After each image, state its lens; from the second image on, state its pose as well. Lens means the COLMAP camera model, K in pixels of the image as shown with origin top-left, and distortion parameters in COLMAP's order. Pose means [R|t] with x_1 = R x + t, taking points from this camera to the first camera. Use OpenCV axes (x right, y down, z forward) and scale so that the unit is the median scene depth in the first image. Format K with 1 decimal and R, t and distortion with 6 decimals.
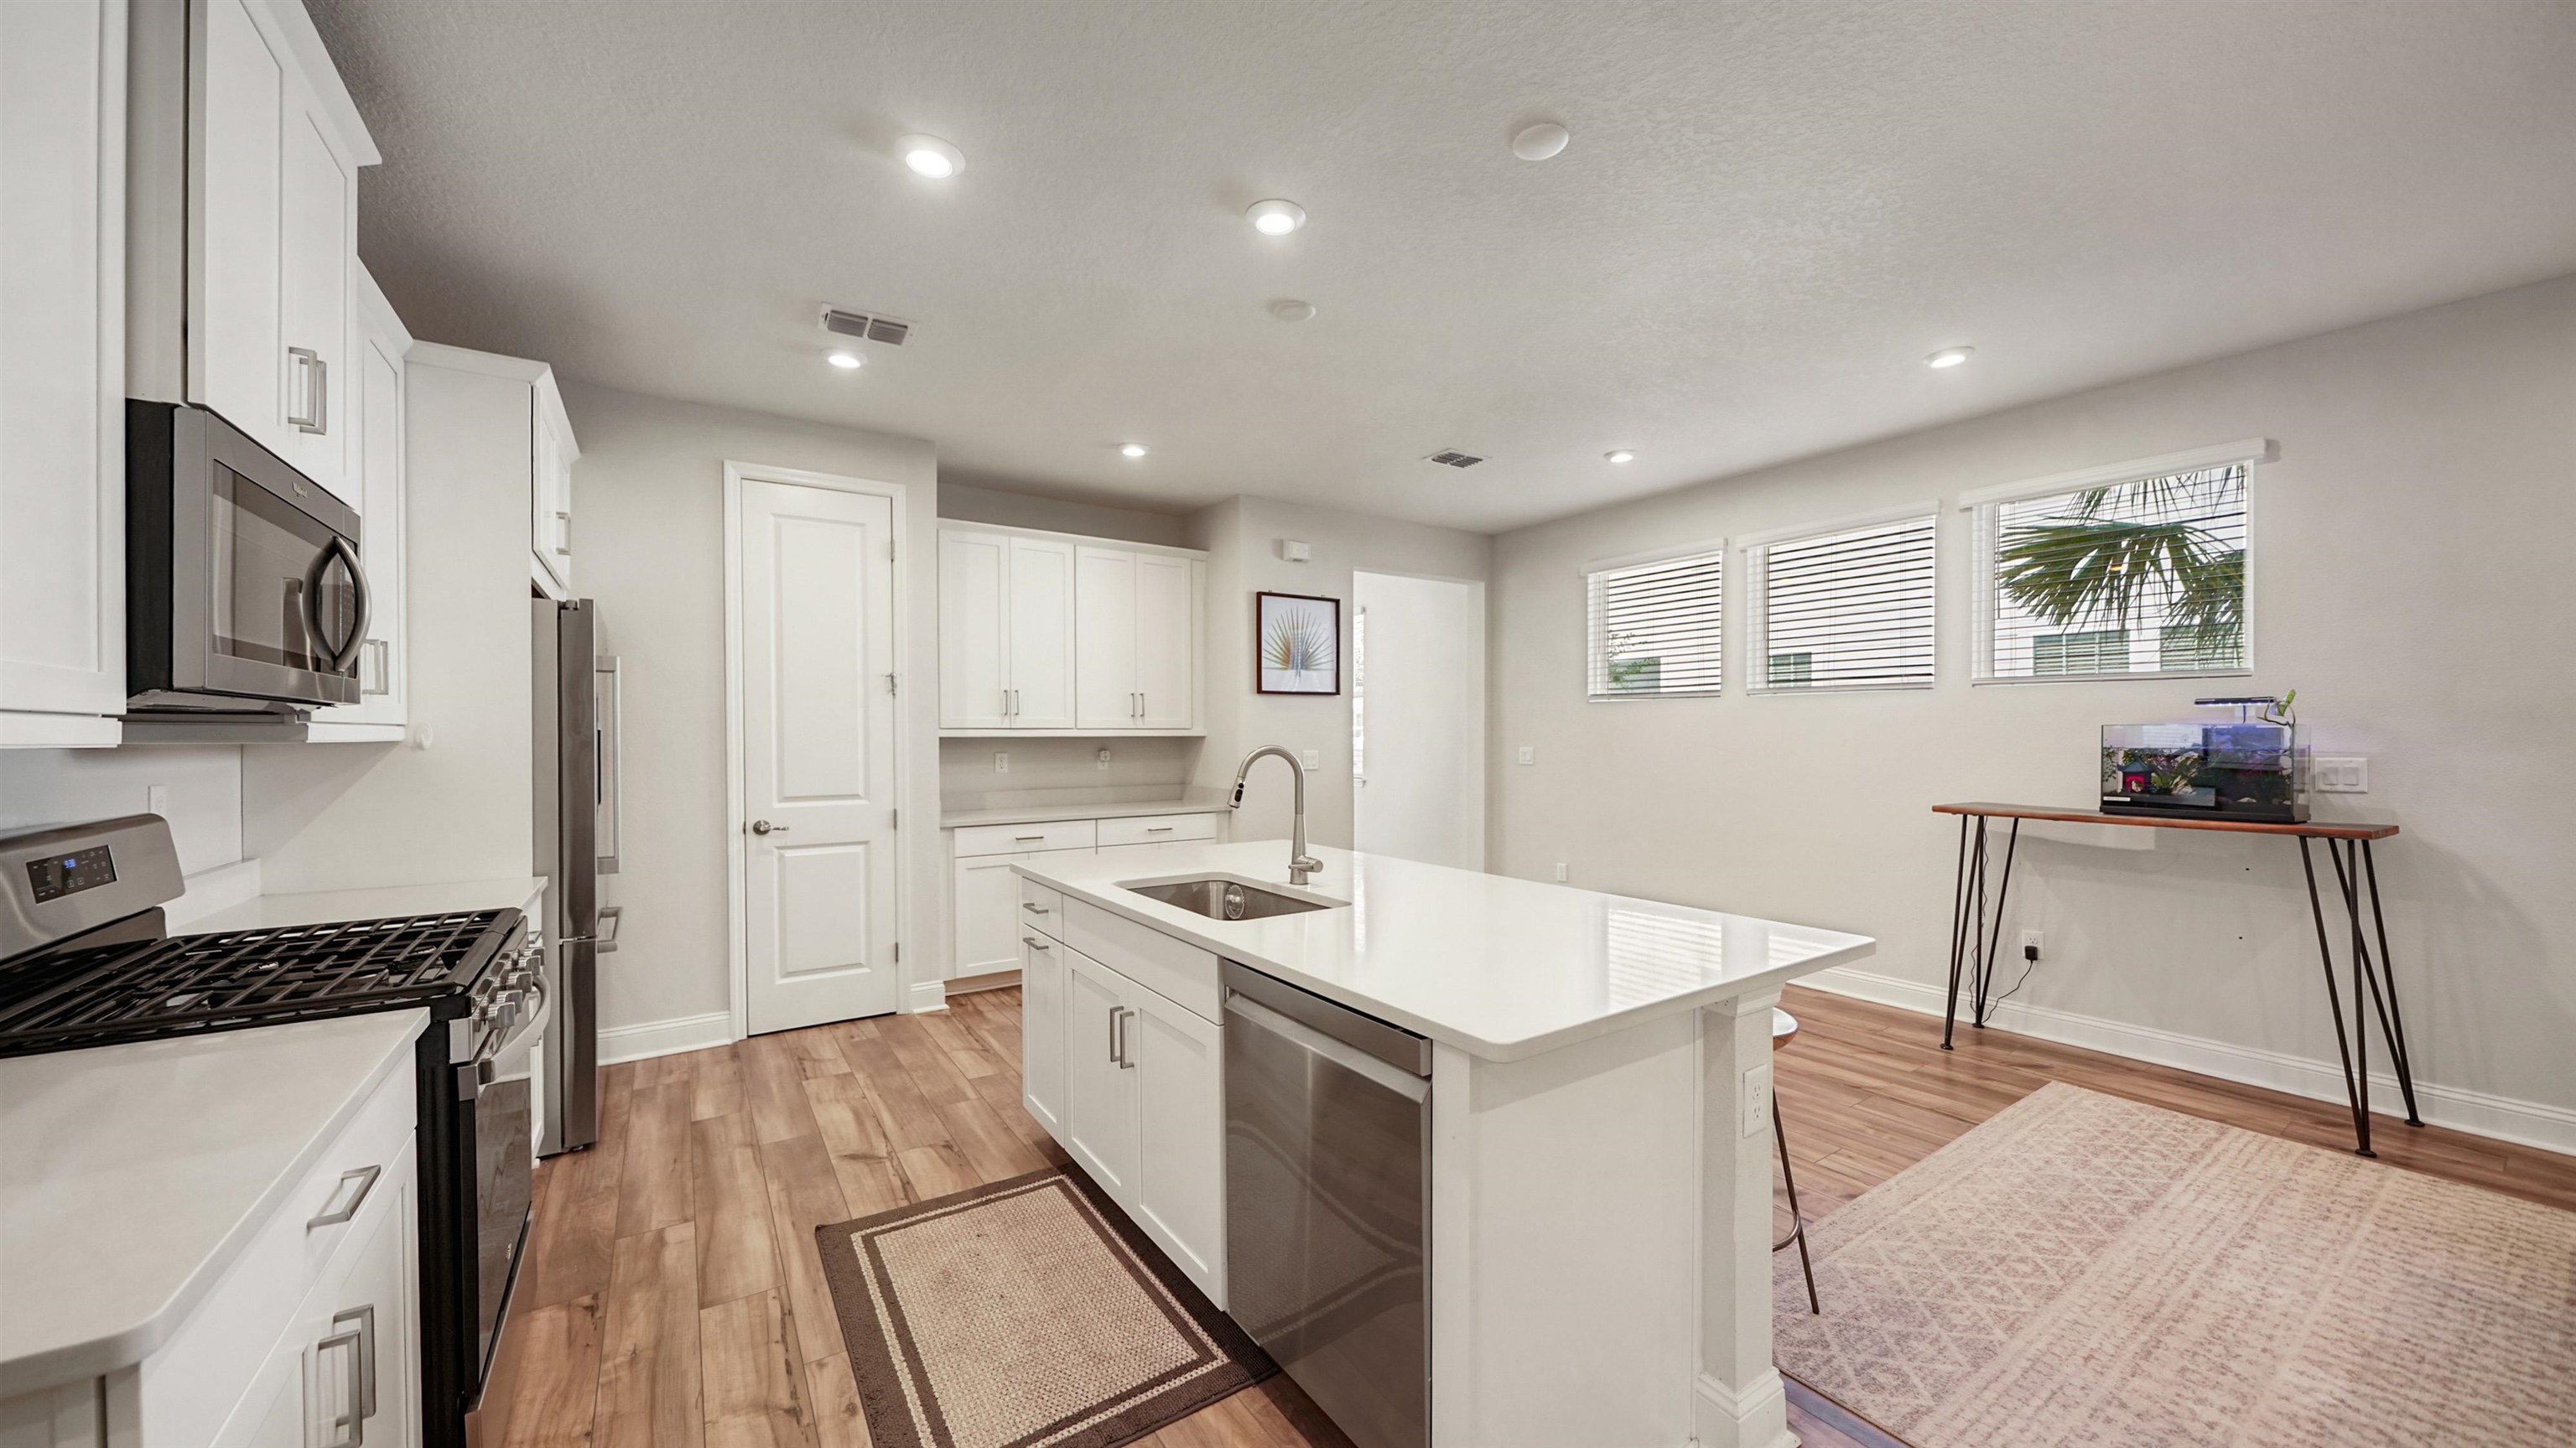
lens RADIAL K [[903.2, 0, 1284.0], [0, 903.2, 747.2], [0, 0, 1]] dist [-0.002706, -0.000293]
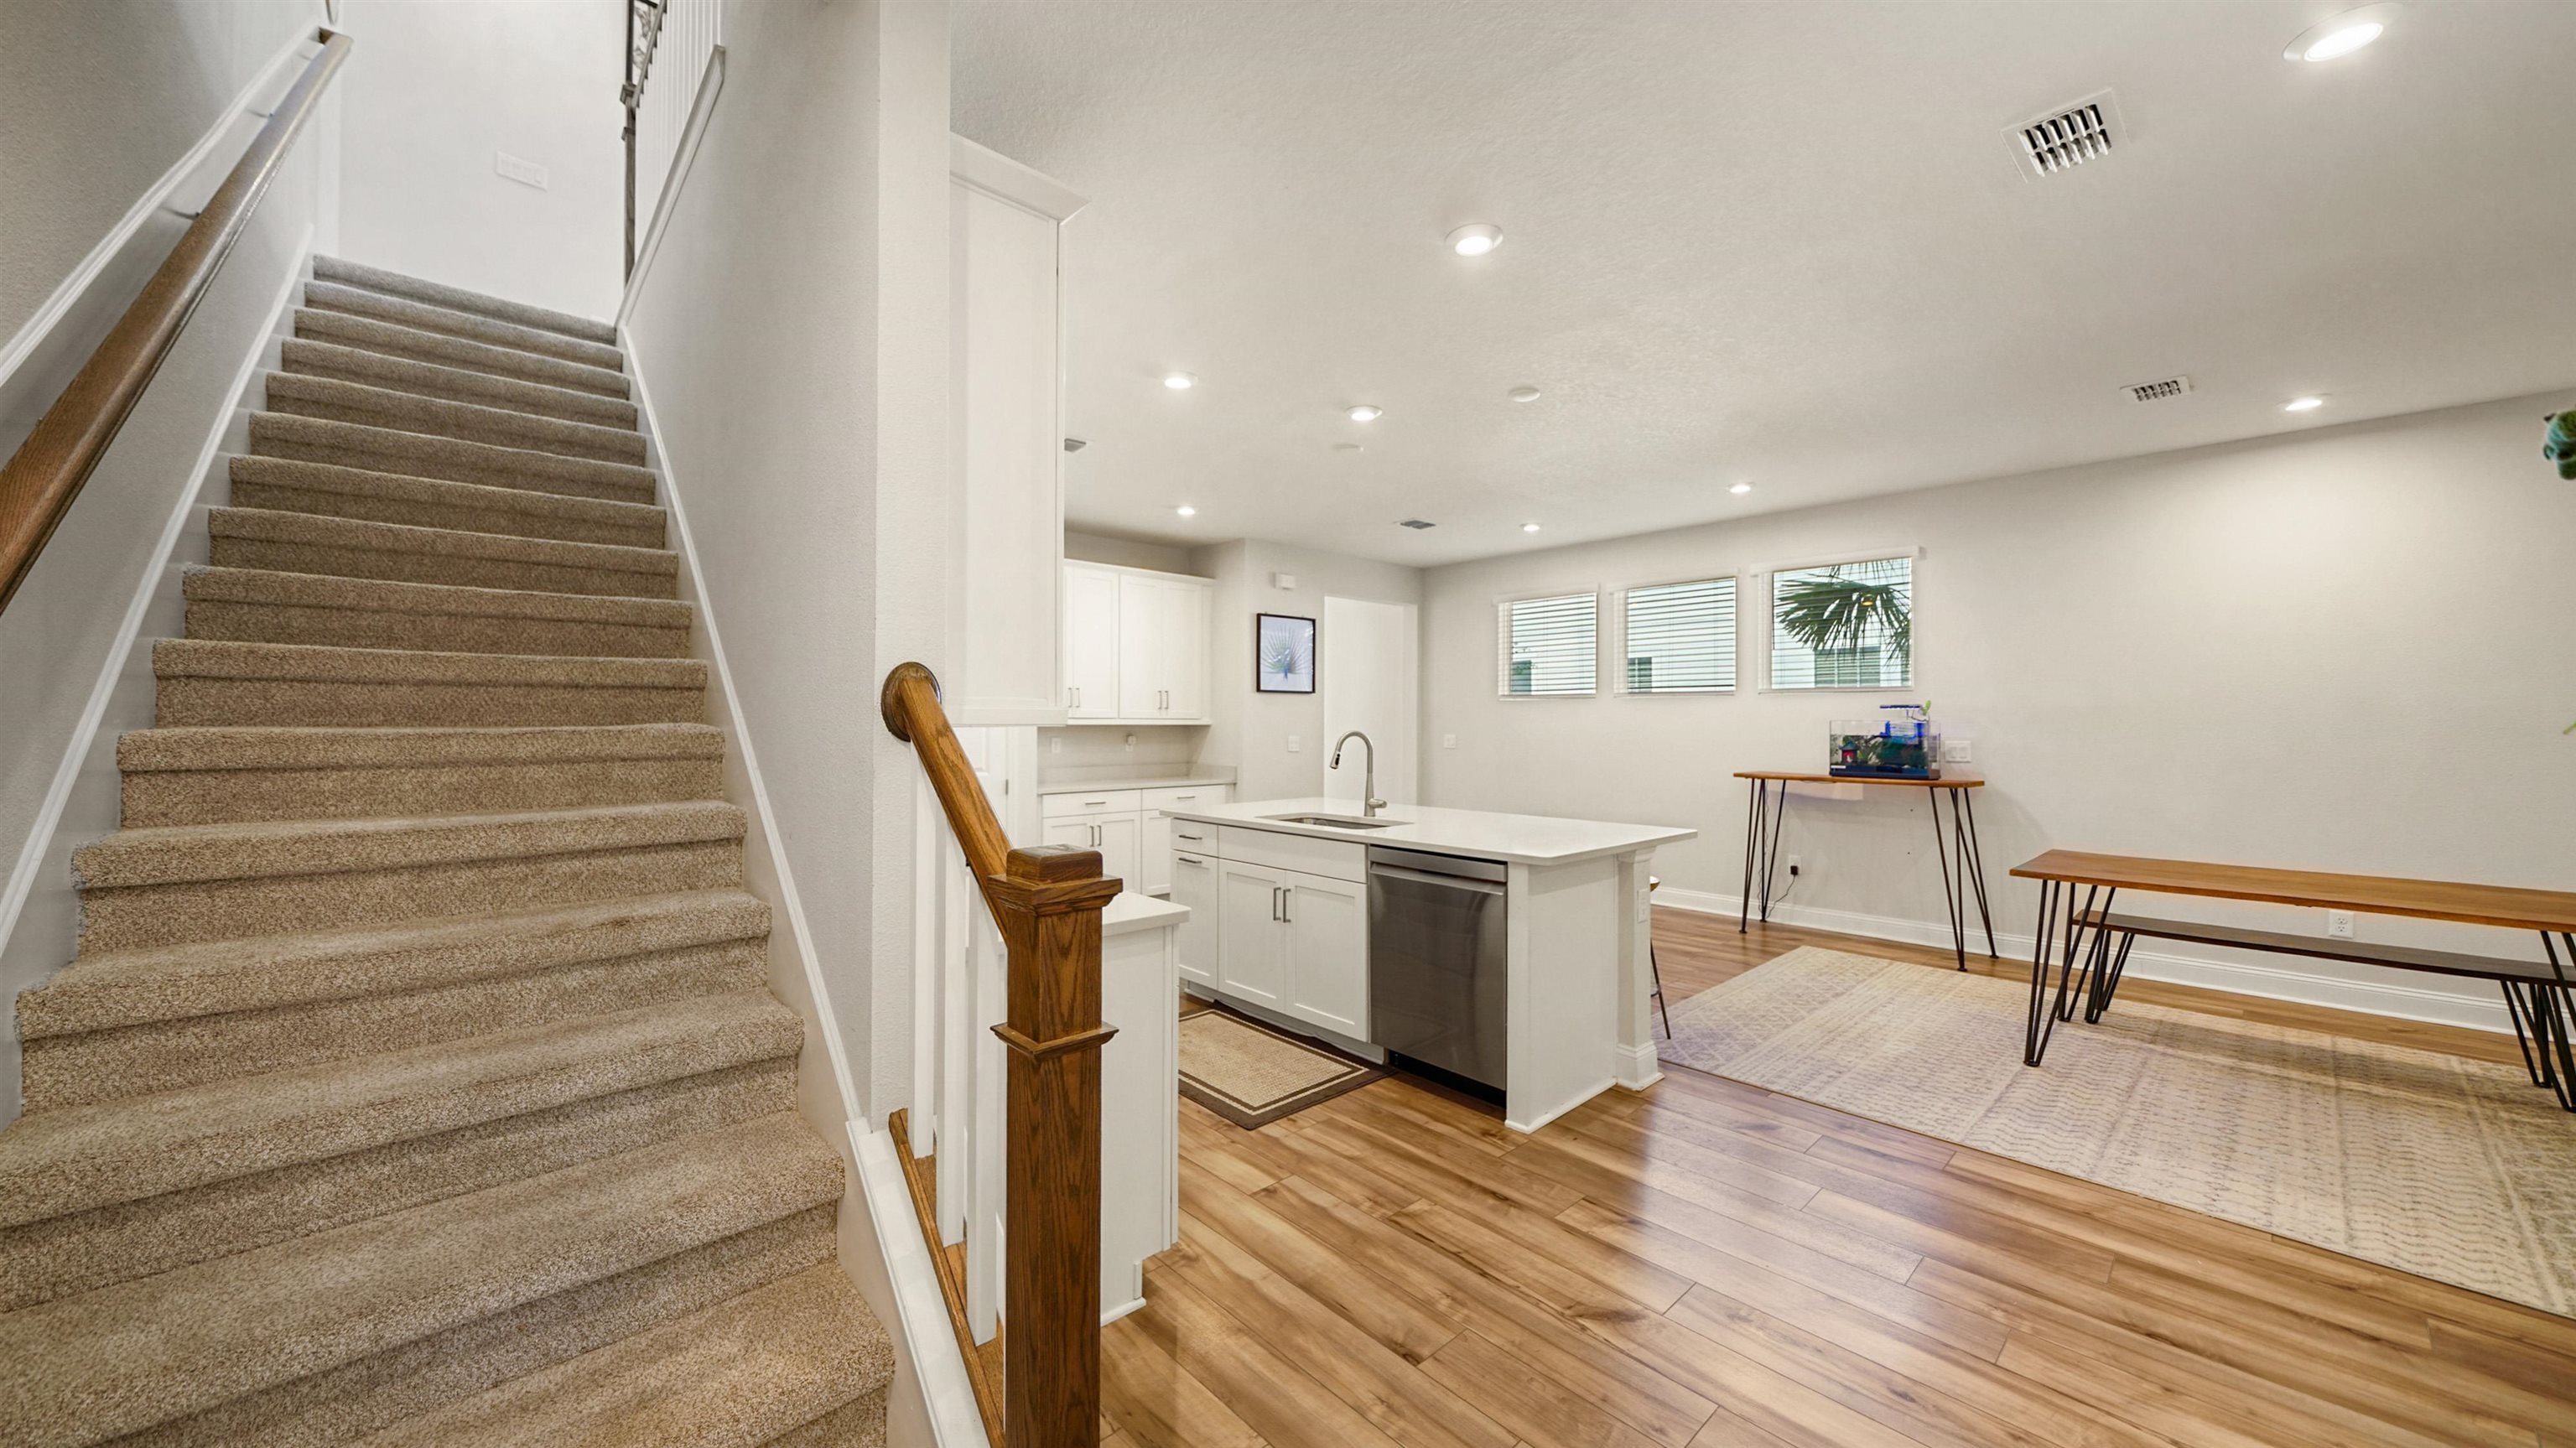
lens RADIAL K [[895.1, 0, 1288.0], [0, 895.1, 724.0], [0, 0, 1]] dist [0.000646, 0.000044]
pose [[0.989042, 0.004999, 0.147549, -0.237116], [-0.002932, 0.999895, -0.014225, 0.006023], [-0.147605, 0.013636, 0.988952, -0.367901]]
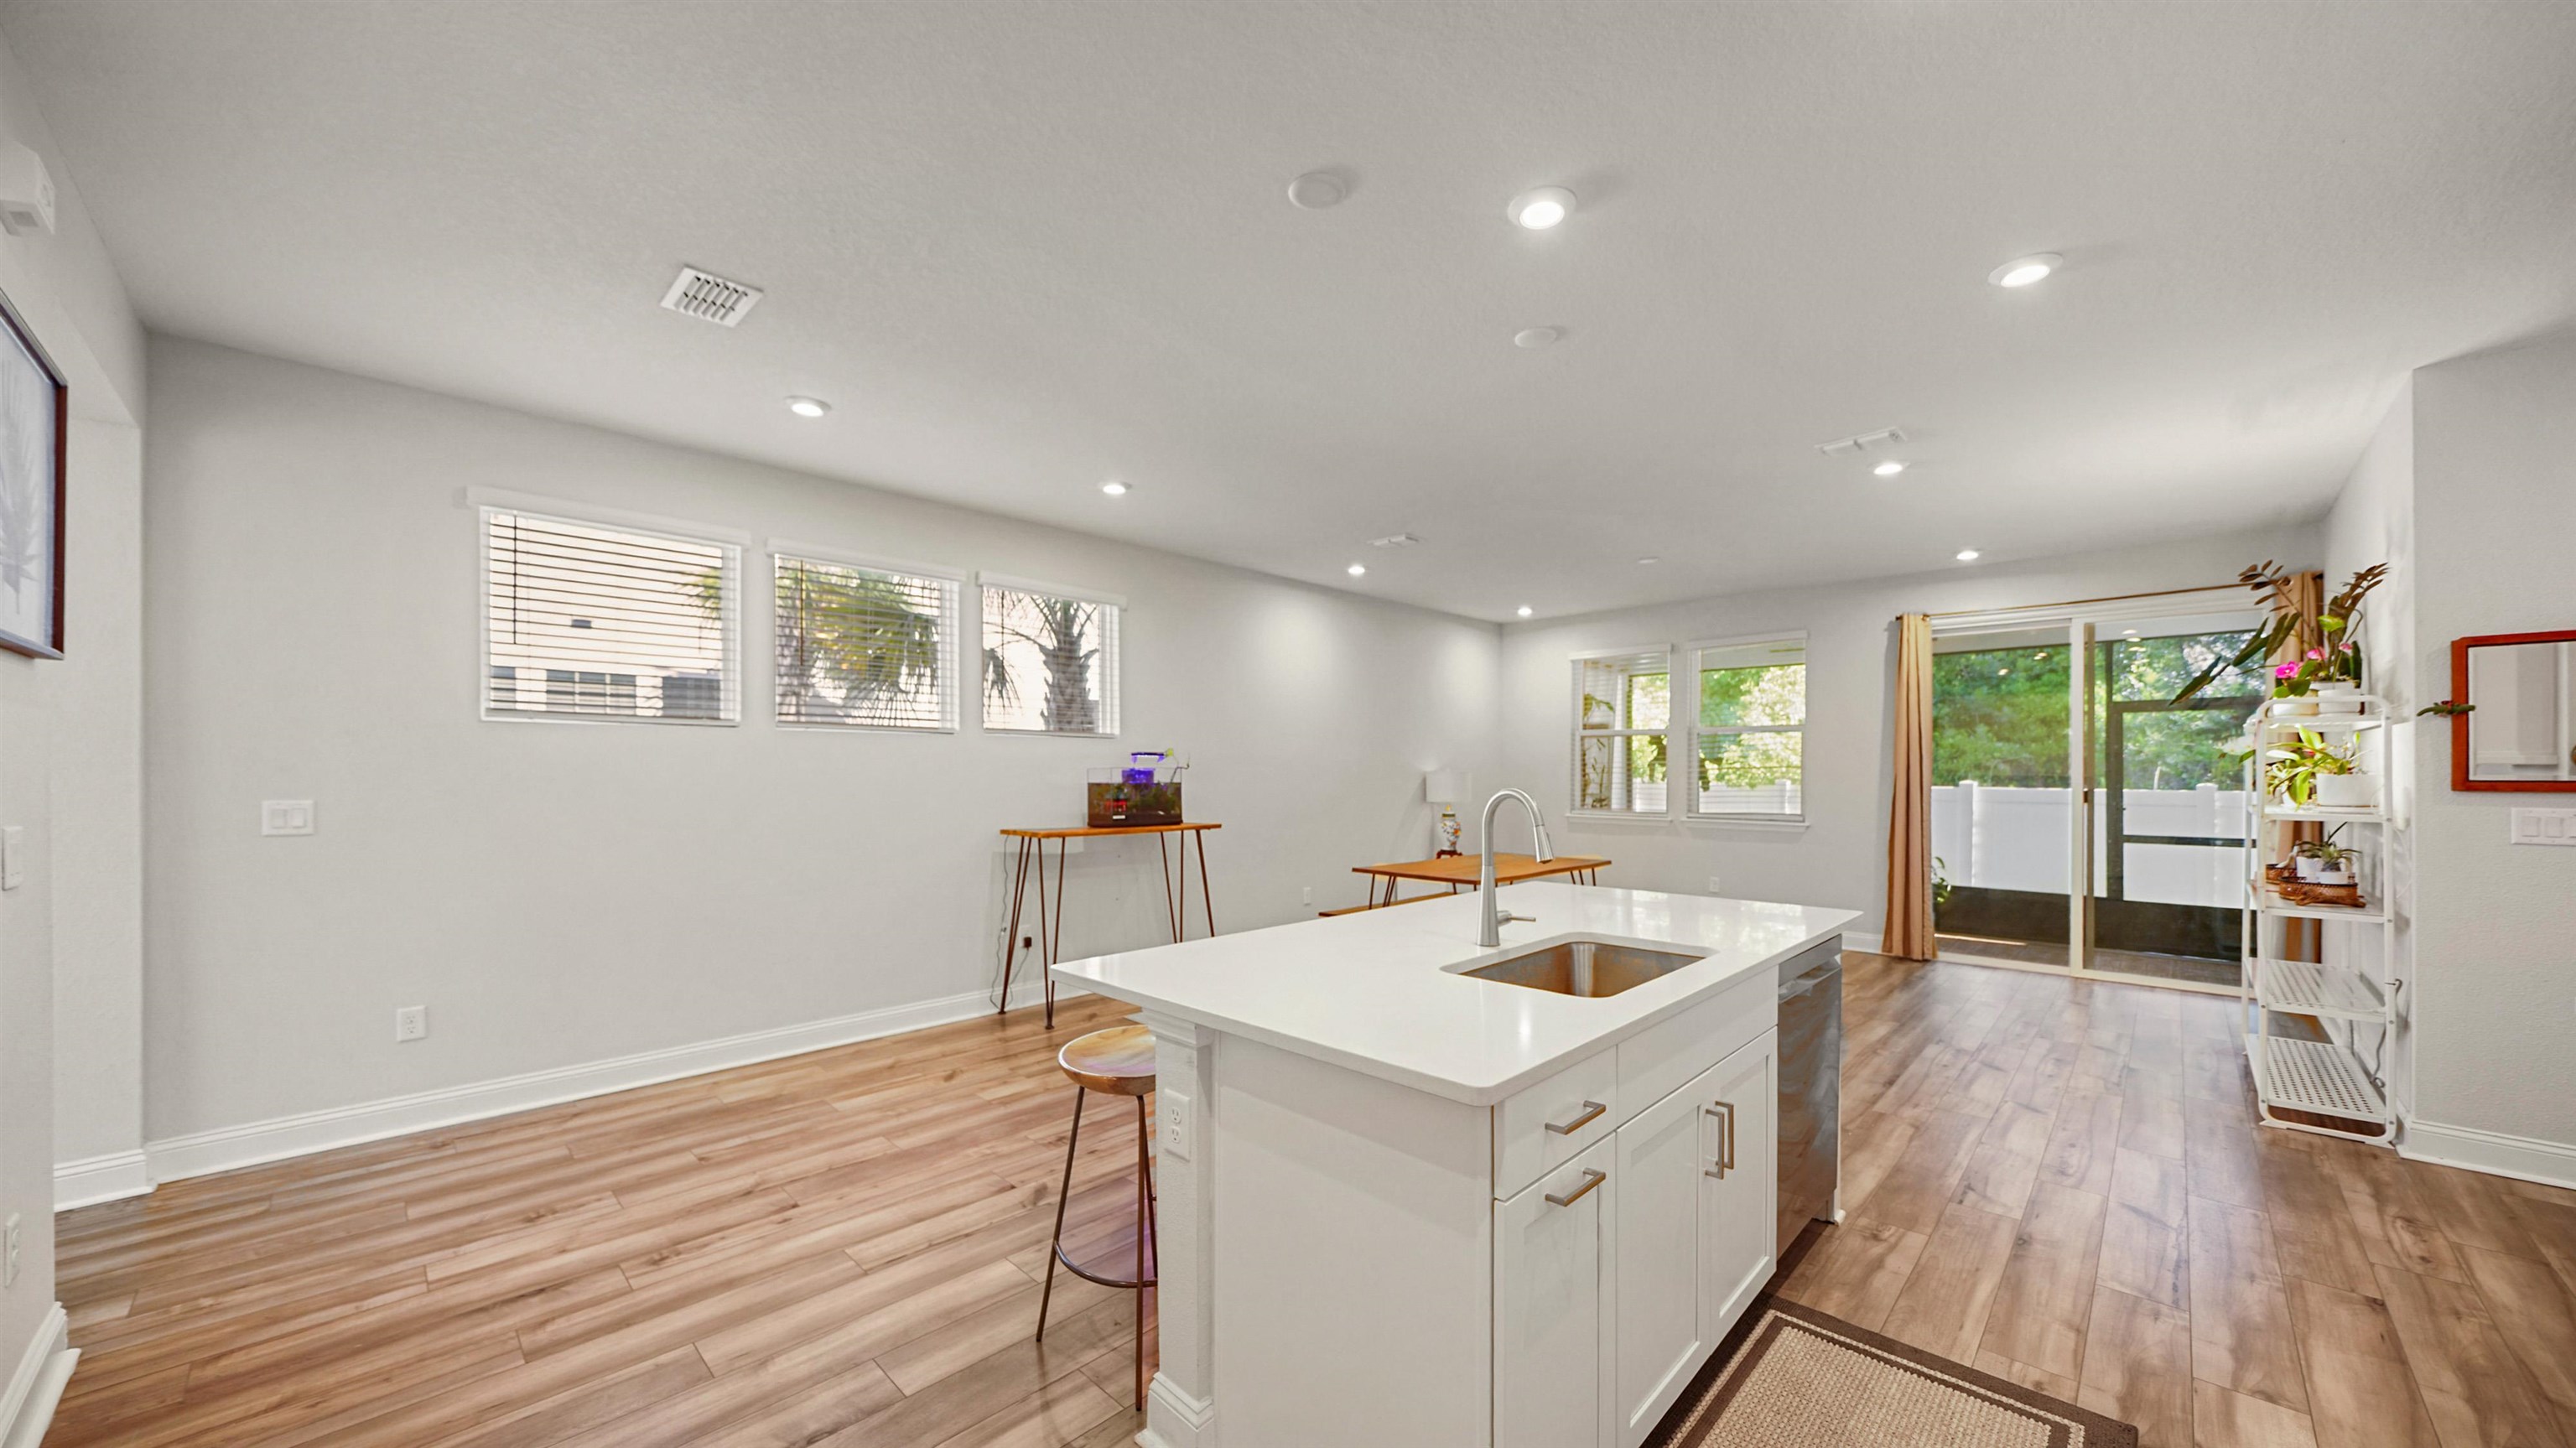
lens RADIAL K [[913.5, 0, 1283.5], [0, 913.5, 773.7], [0, 0, 1]] dist [-0.000992, -0.000134]
pose [[-0.204143, -0.000851, 0.978941, -0.527690], [0.013518, 0.999902, 0.003689, -0.013904], [-0.978848, 0.013986, -0.204111, 0.895073]]
